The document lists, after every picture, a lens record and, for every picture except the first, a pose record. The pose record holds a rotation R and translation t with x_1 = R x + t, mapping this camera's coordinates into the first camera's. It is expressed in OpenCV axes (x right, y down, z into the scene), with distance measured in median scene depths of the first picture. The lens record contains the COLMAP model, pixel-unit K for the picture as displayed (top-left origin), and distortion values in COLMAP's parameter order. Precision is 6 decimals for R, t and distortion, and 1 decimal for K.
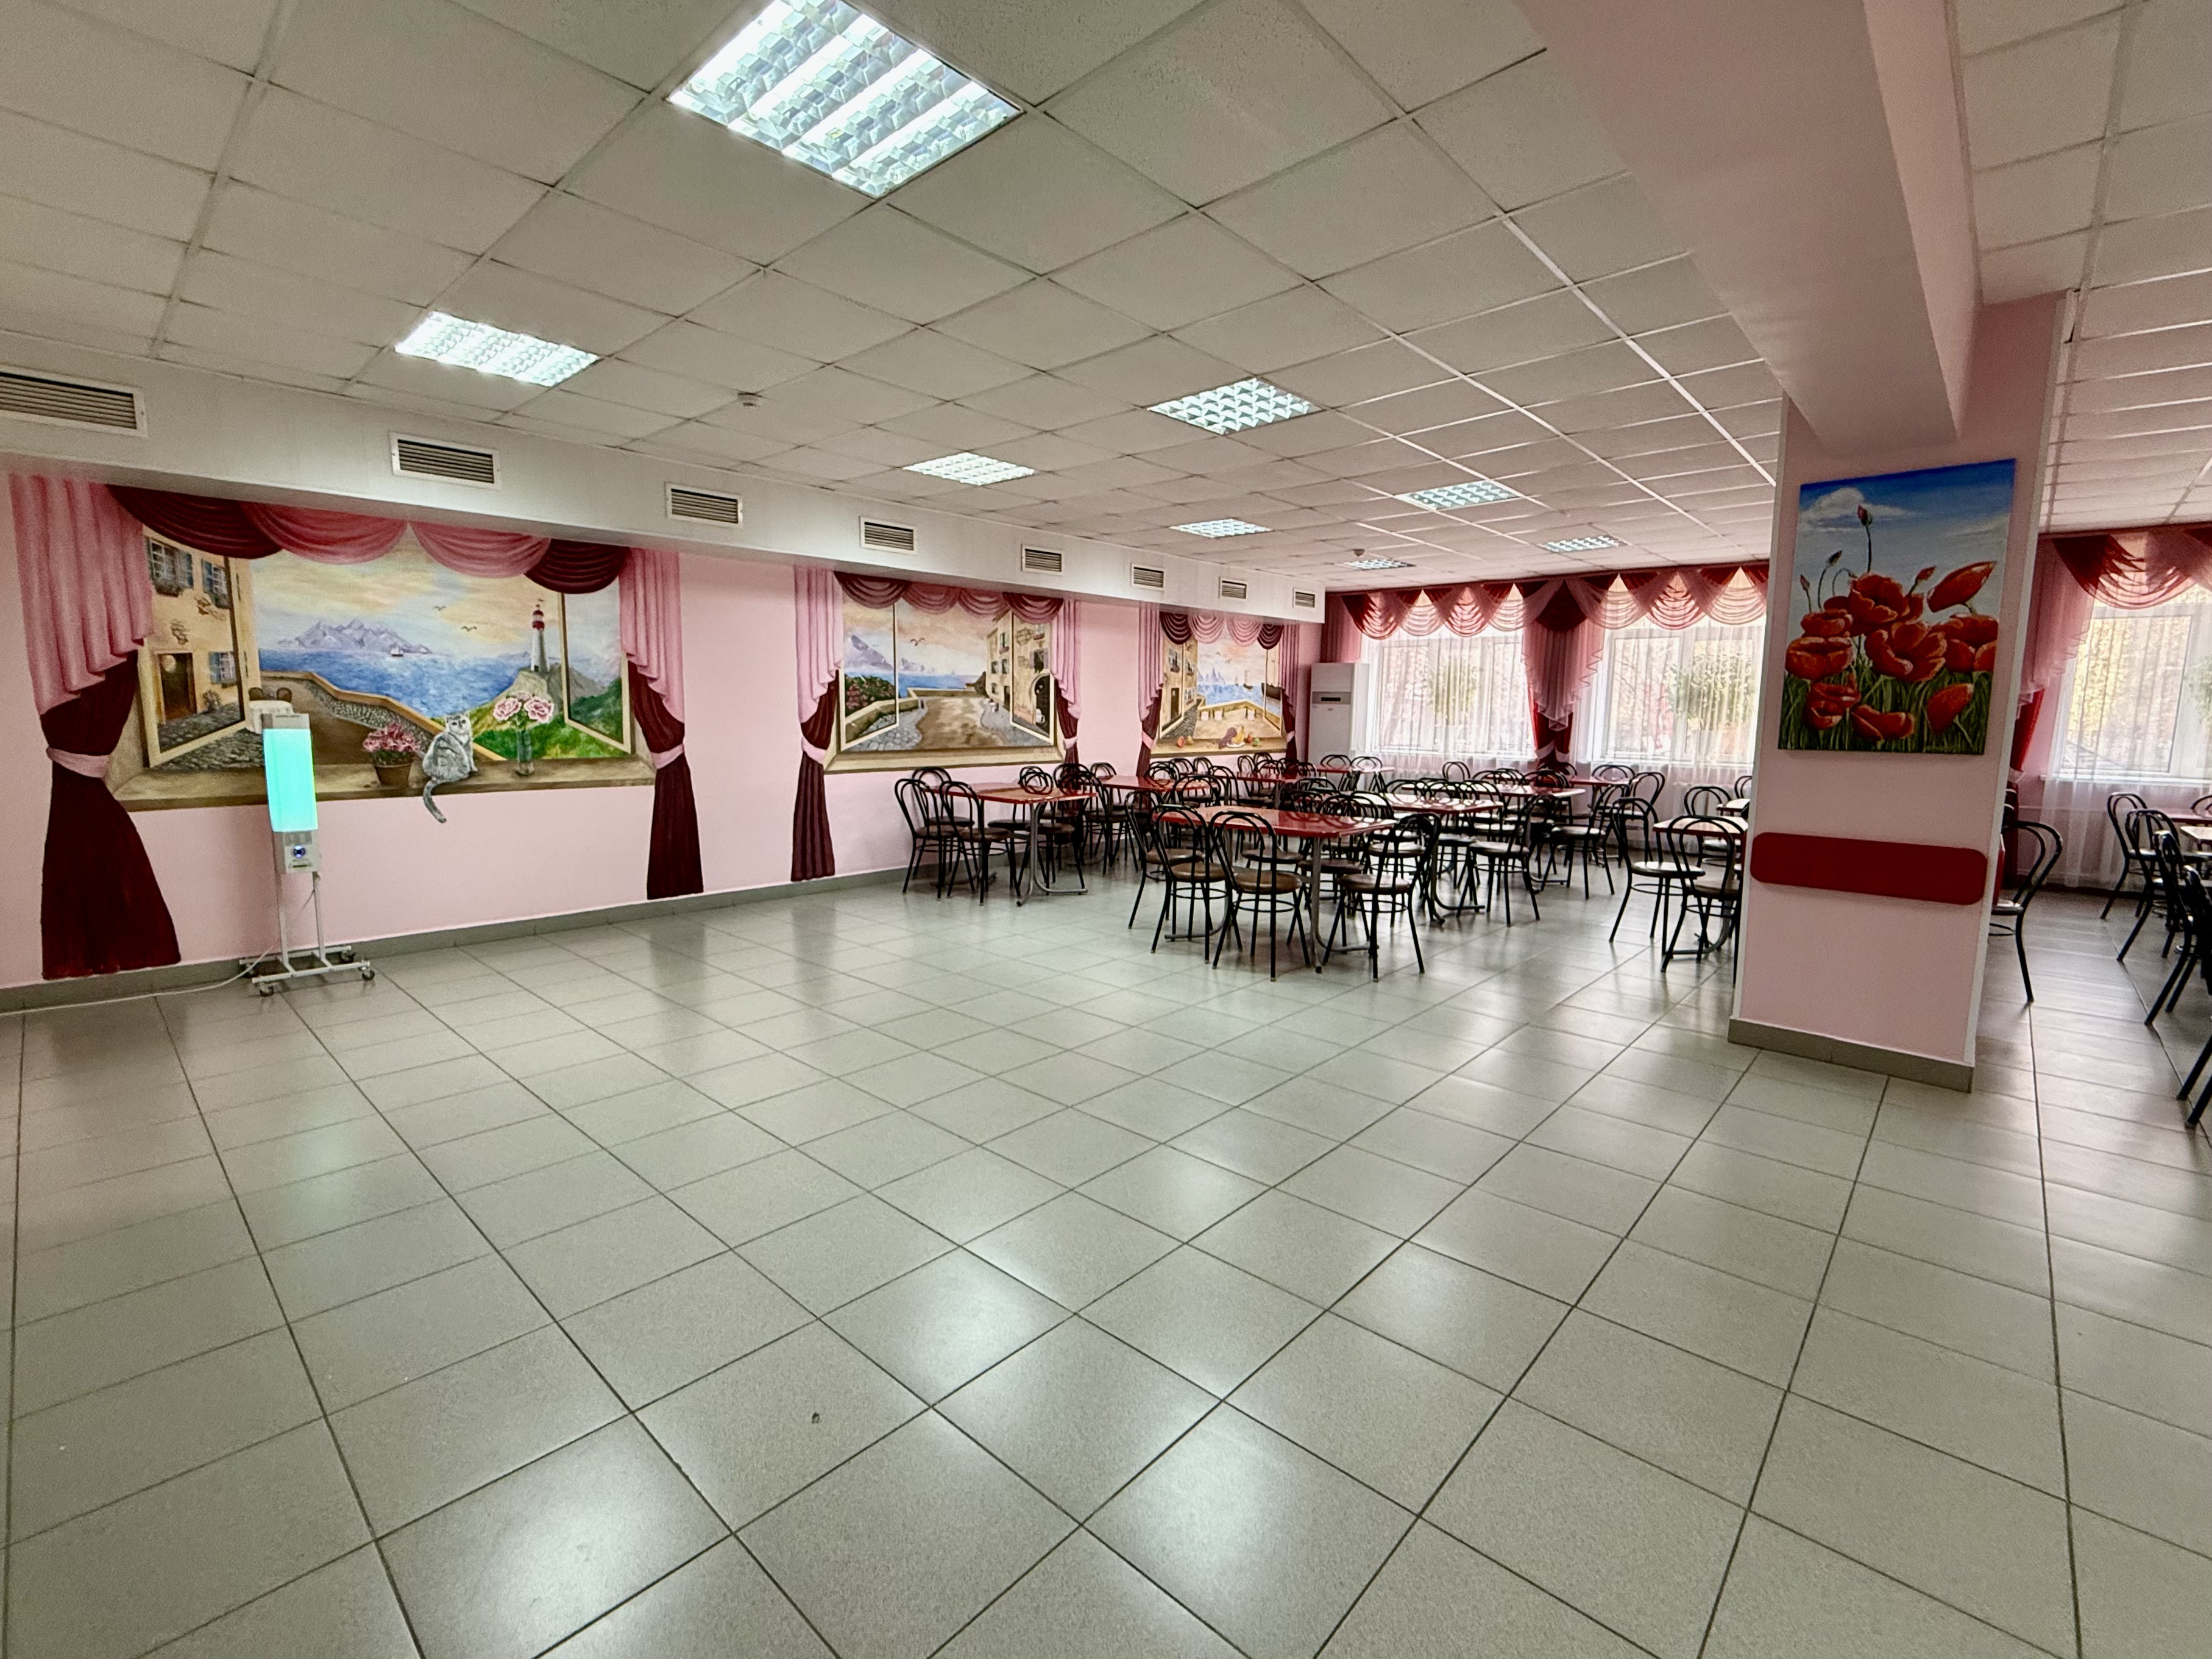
lens RADIAL K [[976.2, 0, 1103.3], [0, 976.2, 835.1], [0, 0, 1]] dist [-0.003358, -0.000112]
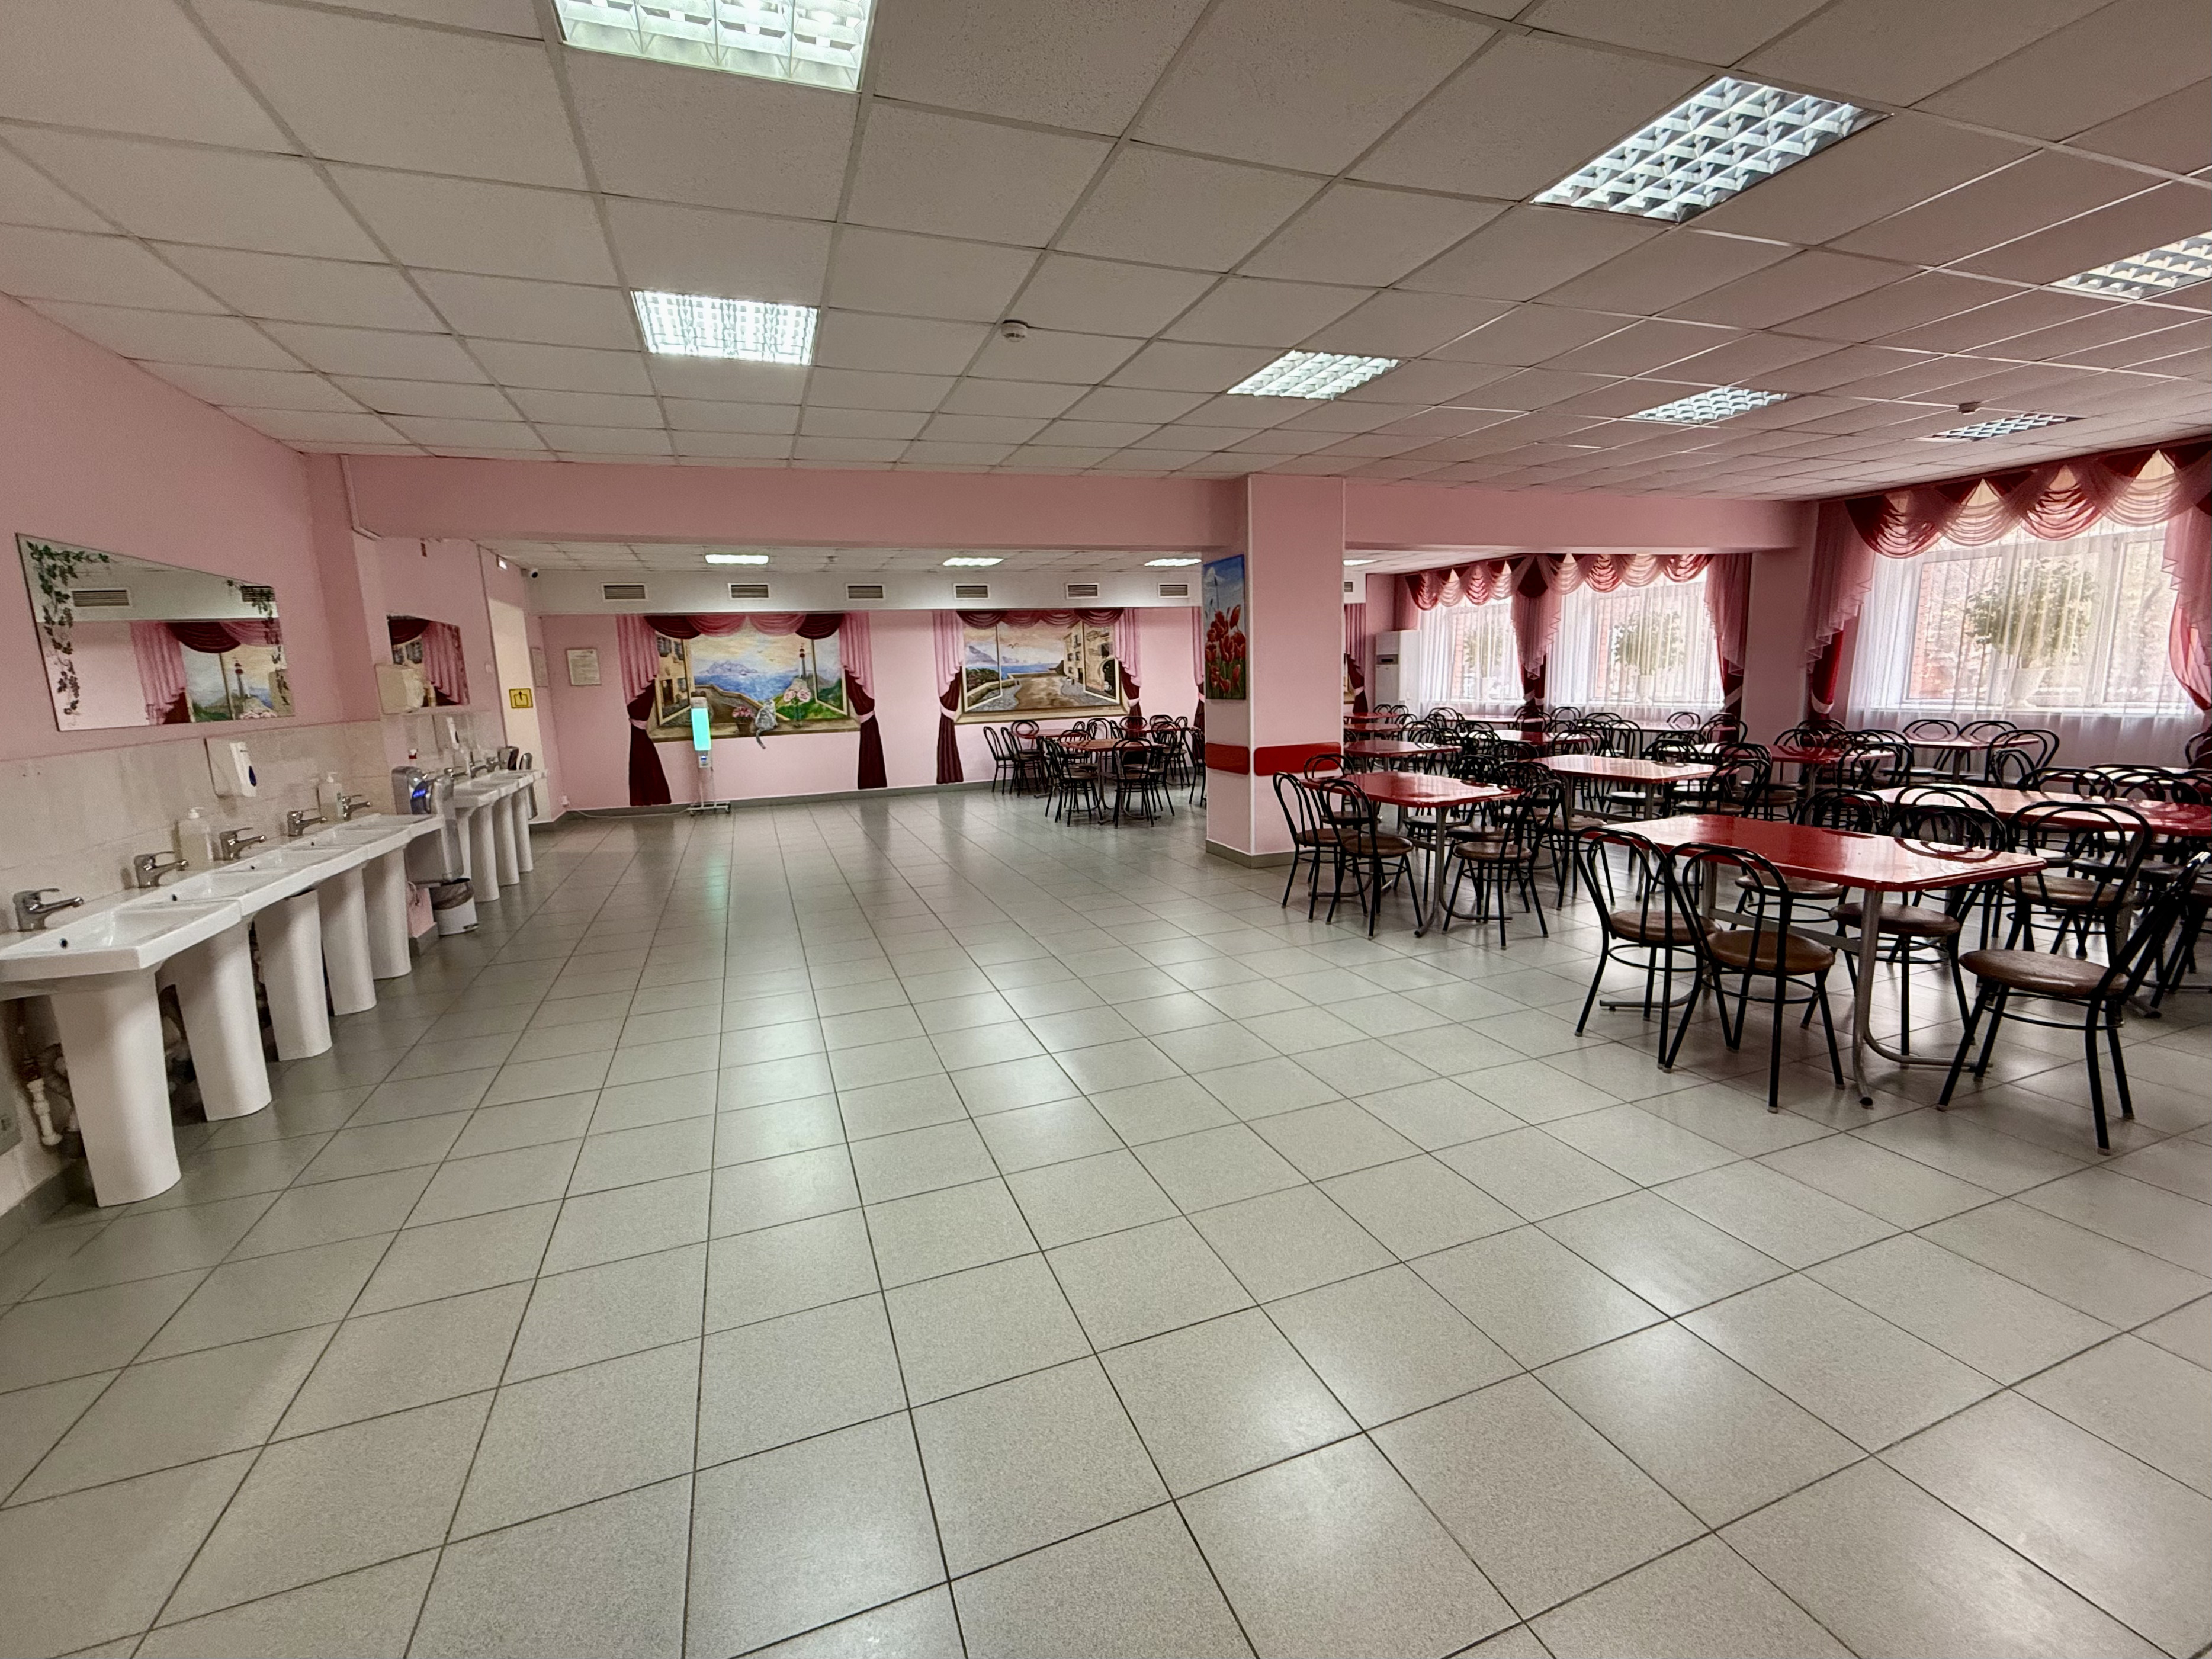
lens RADIAL K [[976.1, 0, 1114.4], [0, 976.1, 830.2], [0, 0, 1]] dist [-0.003358, -0.000112]
pose [[0.888177, 0.030833, -0.458465, 0.819260], [-0.013803, 0.999086, 0.040449, 0.055384], [0.459294, -0.029598, 0.887791, -0.474301]]
